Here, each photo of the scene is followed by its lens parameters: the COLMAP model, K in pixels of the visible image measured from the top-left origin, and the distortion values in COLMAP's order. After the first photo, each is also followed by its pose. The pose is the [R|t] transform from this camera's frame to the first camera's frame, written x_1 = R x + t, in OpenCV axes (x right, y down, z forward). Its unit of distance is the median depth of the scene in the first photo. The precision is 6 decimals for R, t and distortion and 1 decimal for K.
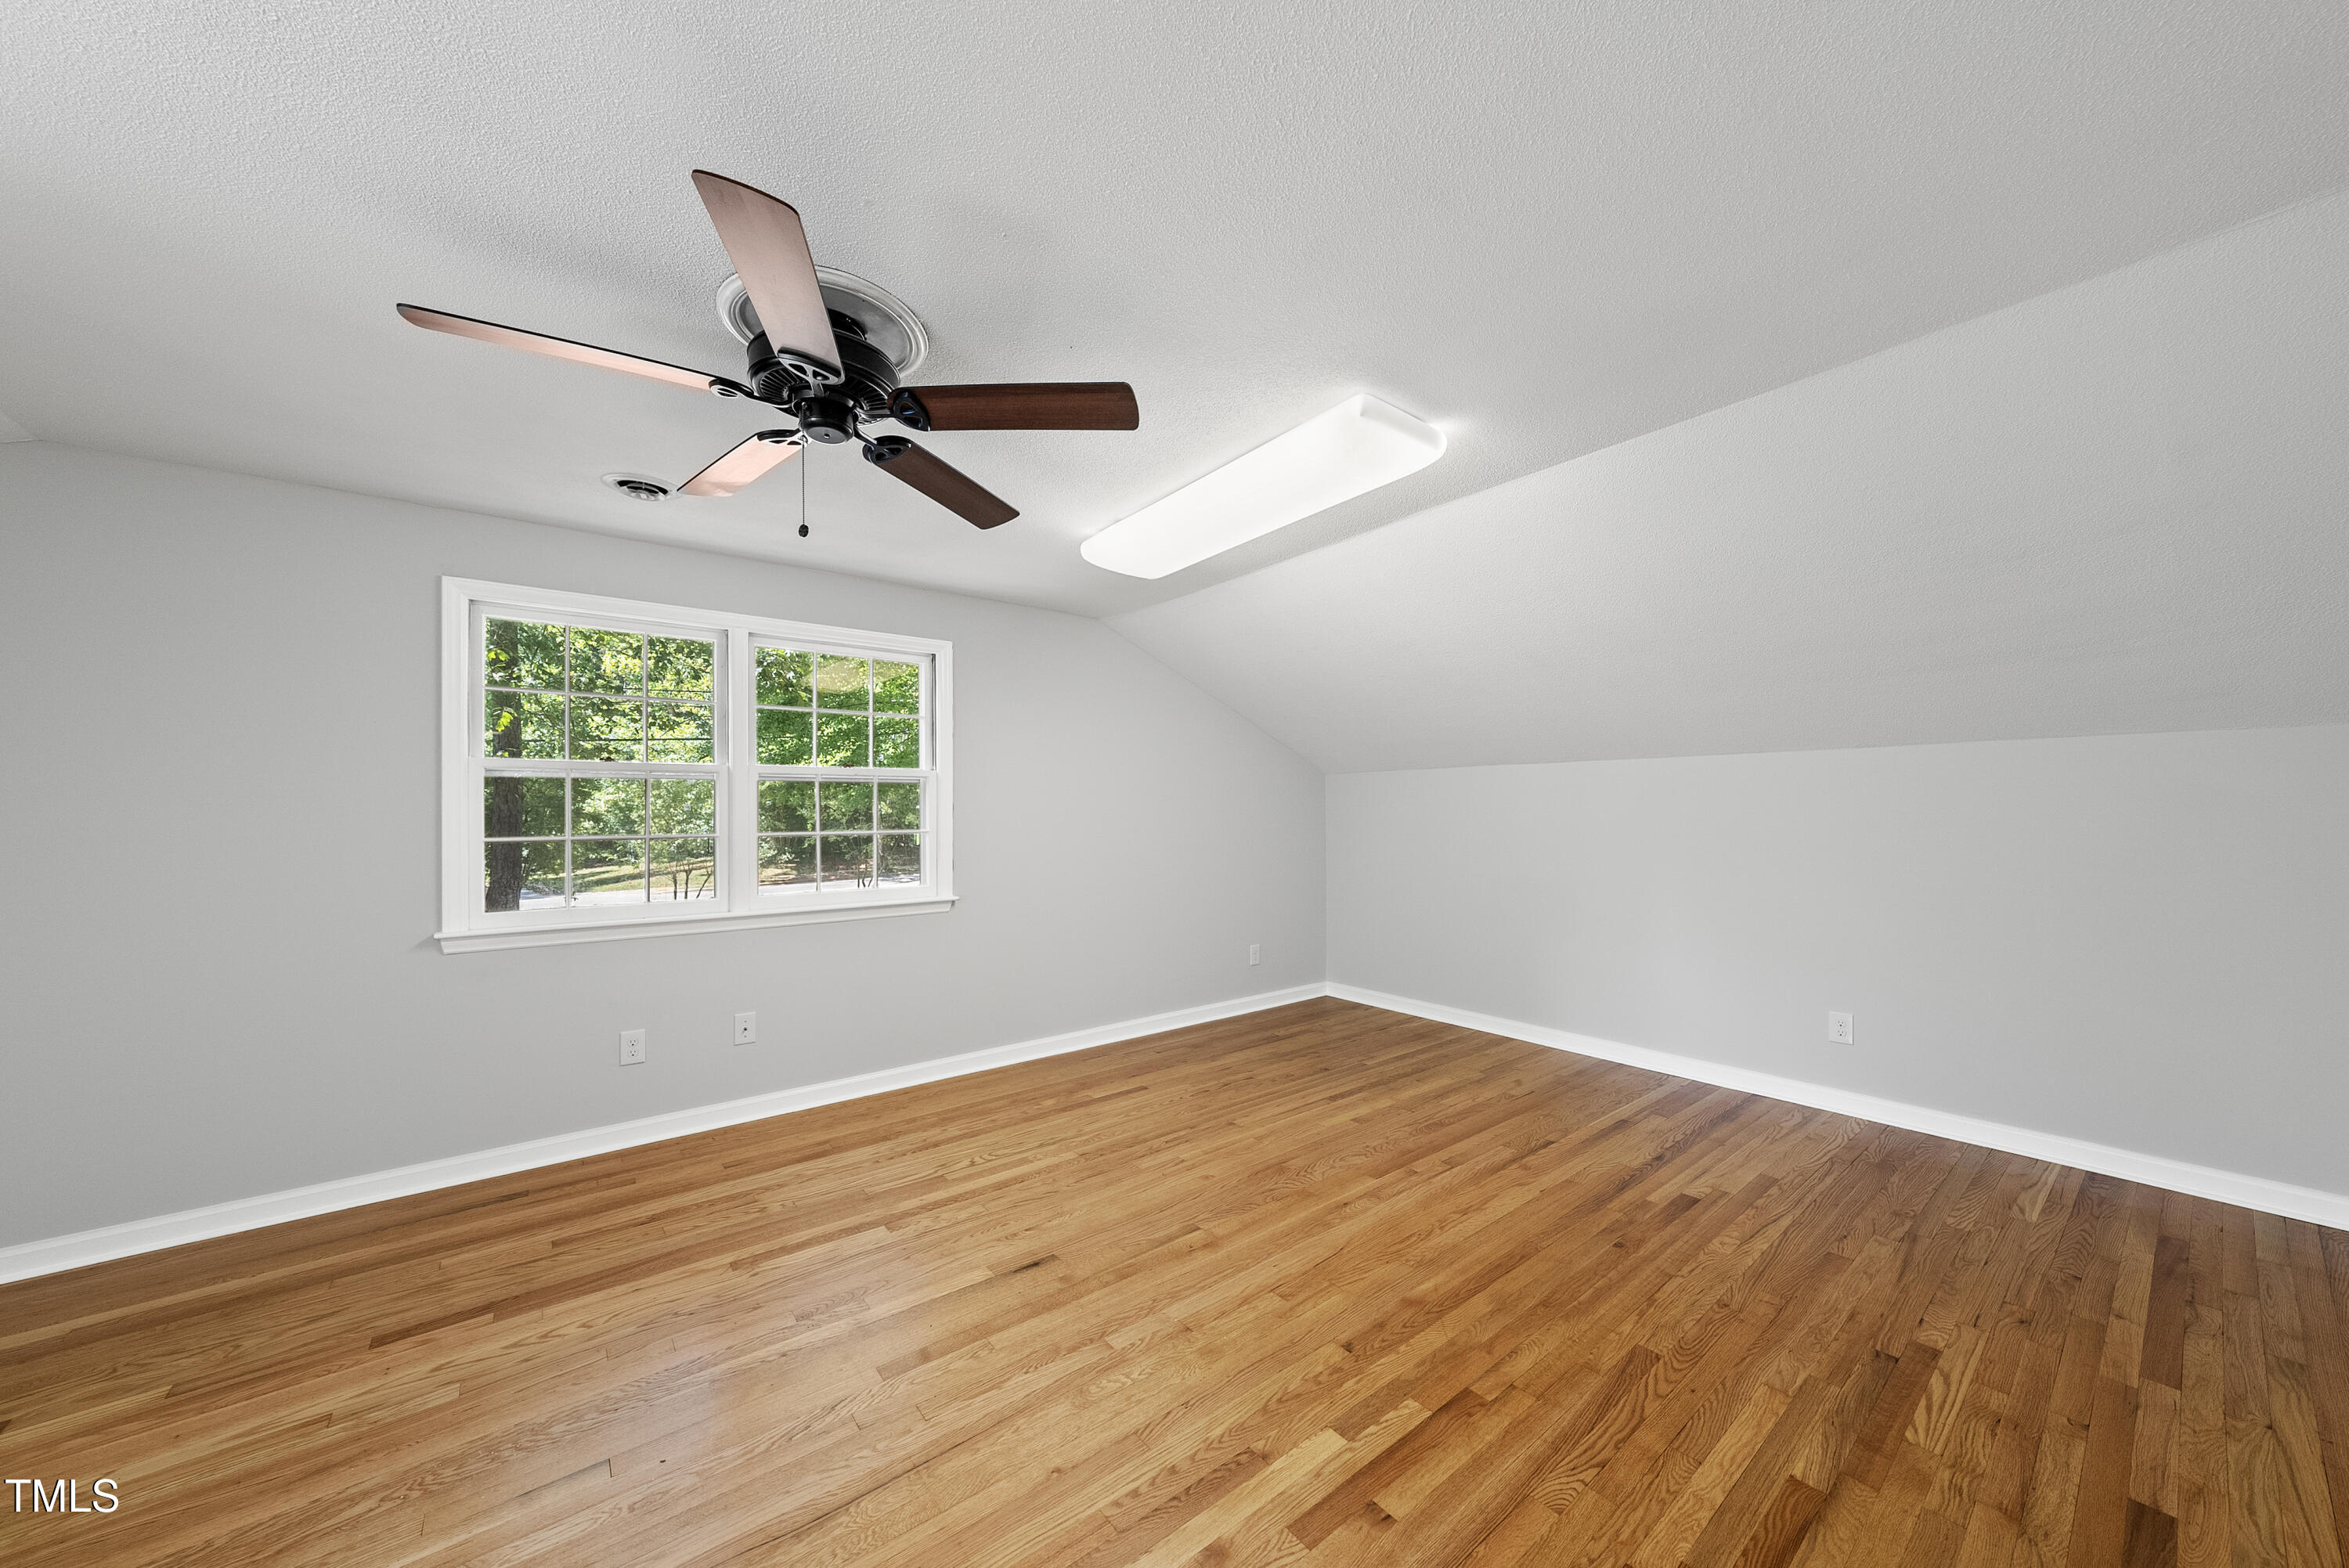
lens RADIAL K [[824.5, 0, 1180.0], [0, 824.5, 789.9], [0, 0, 1]] dist [0.002285, -0.000036]
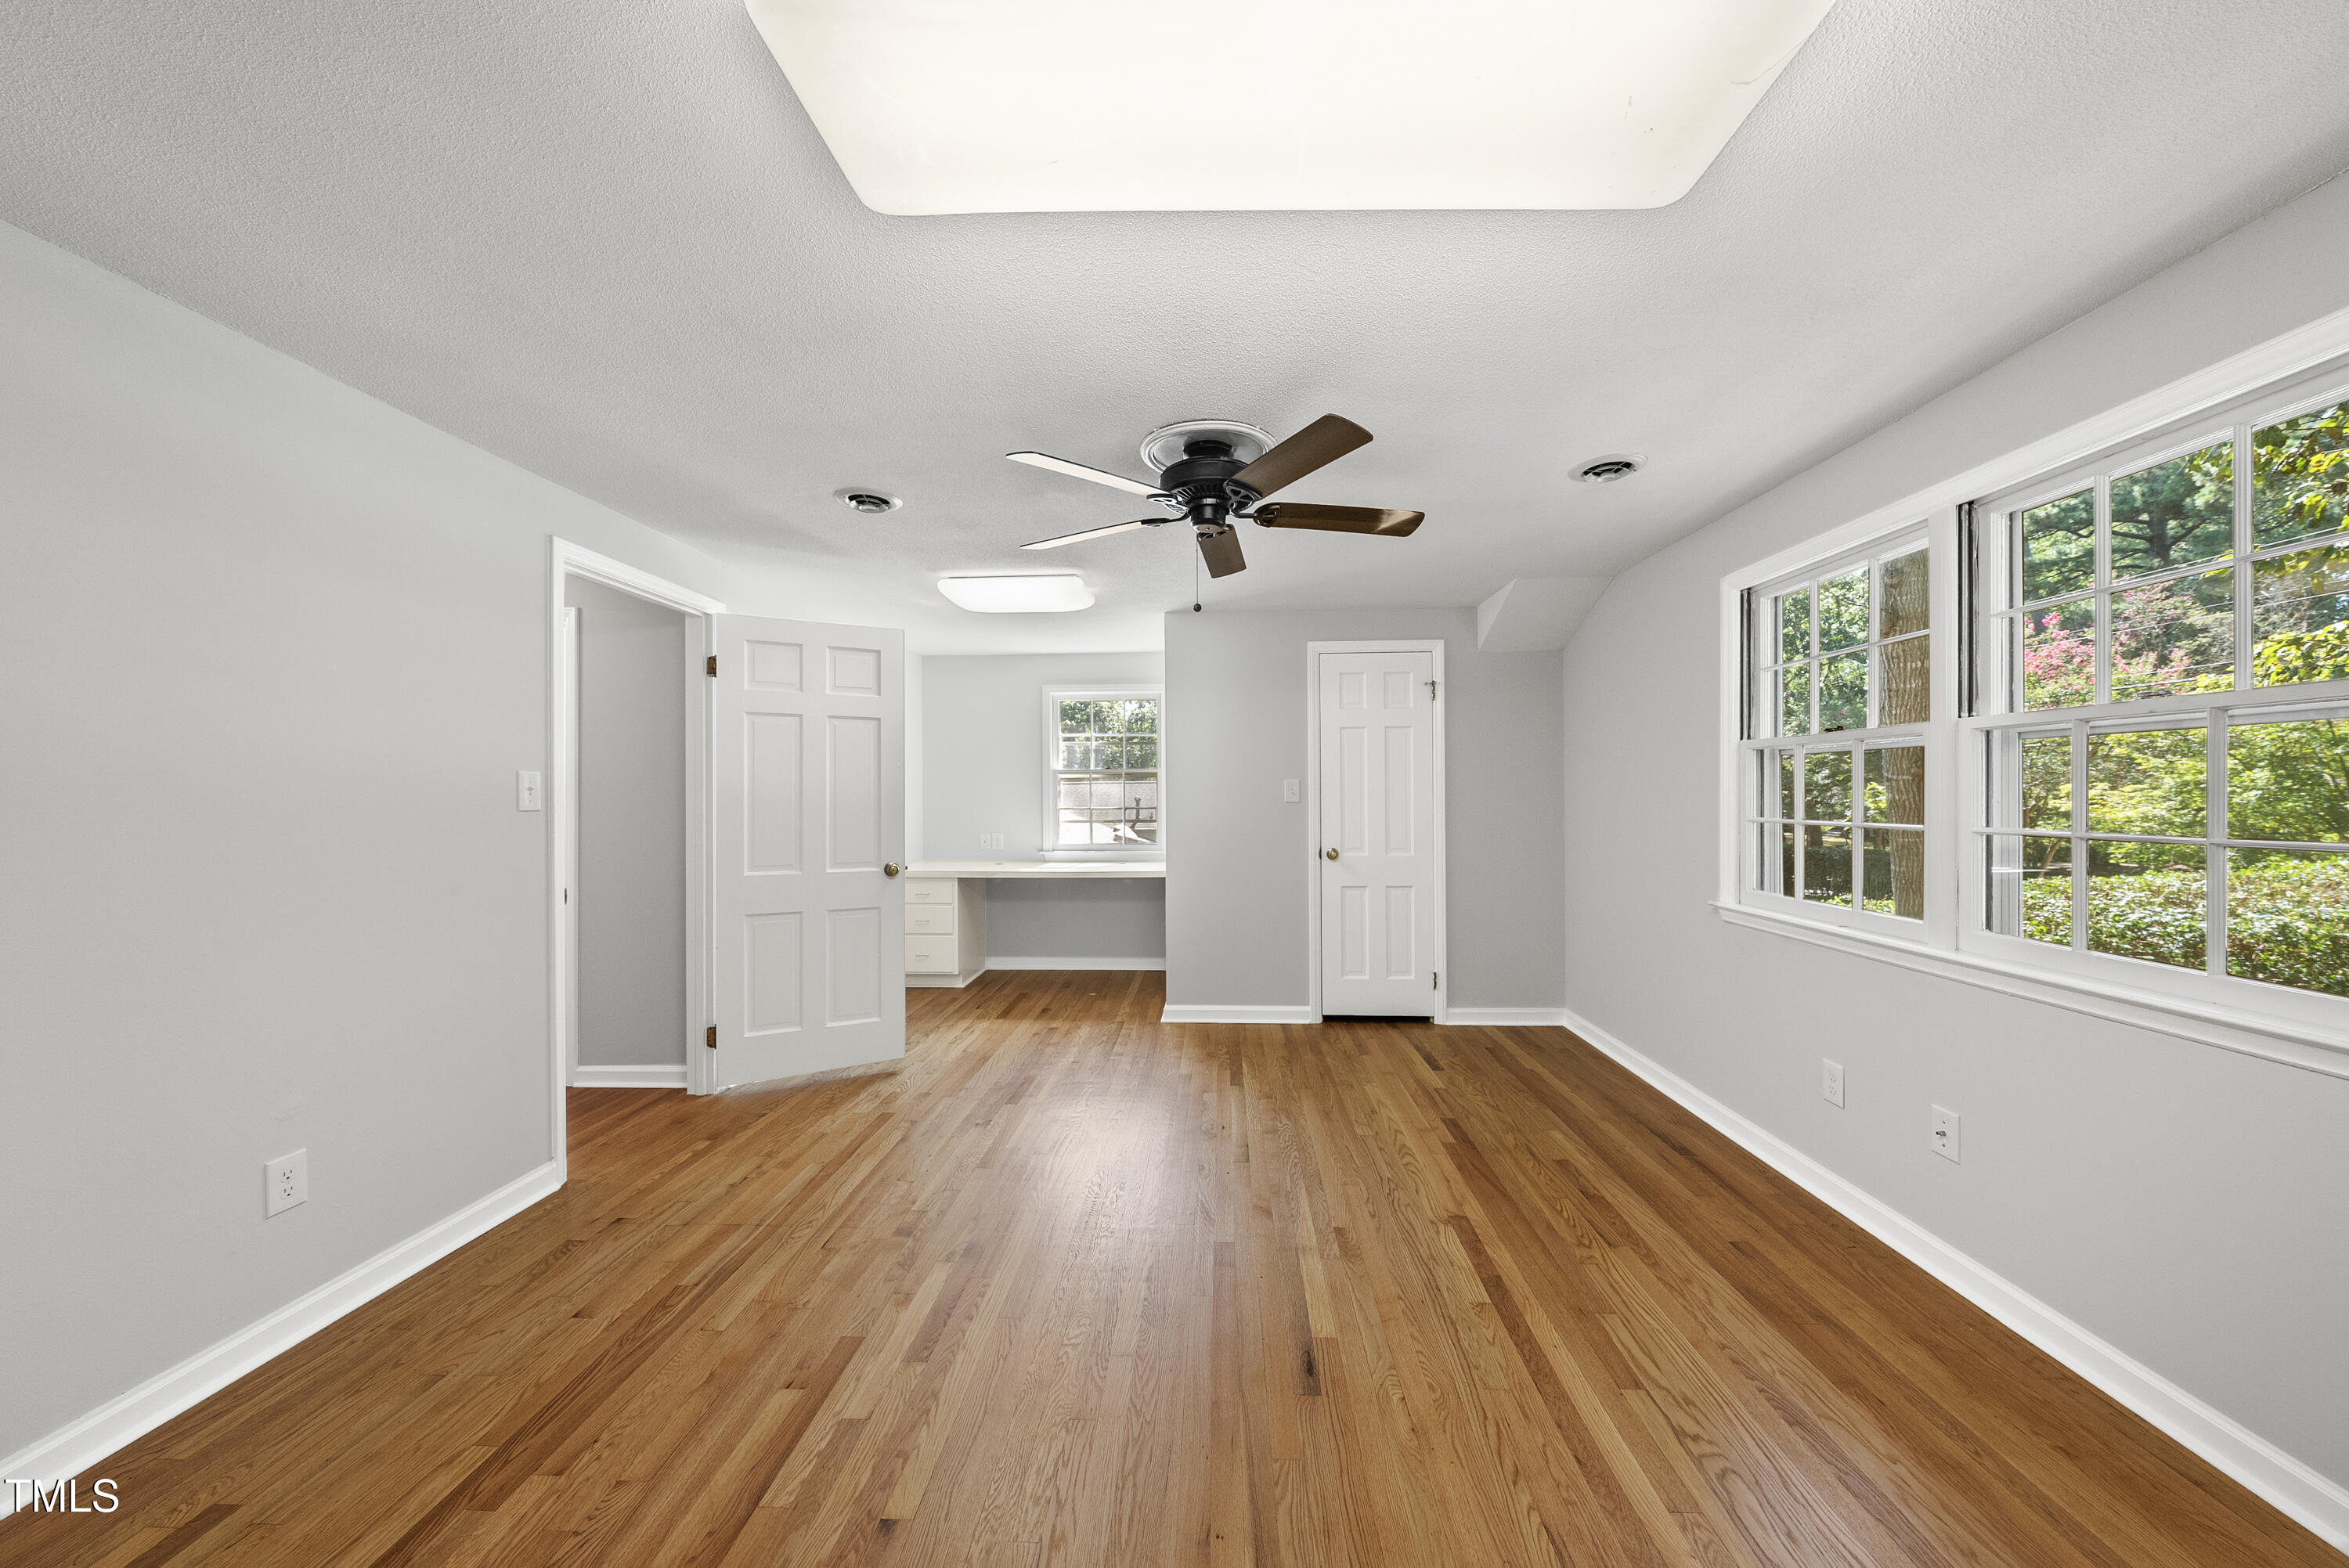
lens RADIAL K [[824.5, 0, 1192.4], [0, 824.5, 788.8], [0, 0, 1]] dist [0.002285, -0.000036]
pose [[-0.664506, 0.002516, -0.747279, 0.494403], [0.025729, 0.999478, -0.019514, 0.030811], [0.746840, -0.032193, -0.664224, 1.479306]]
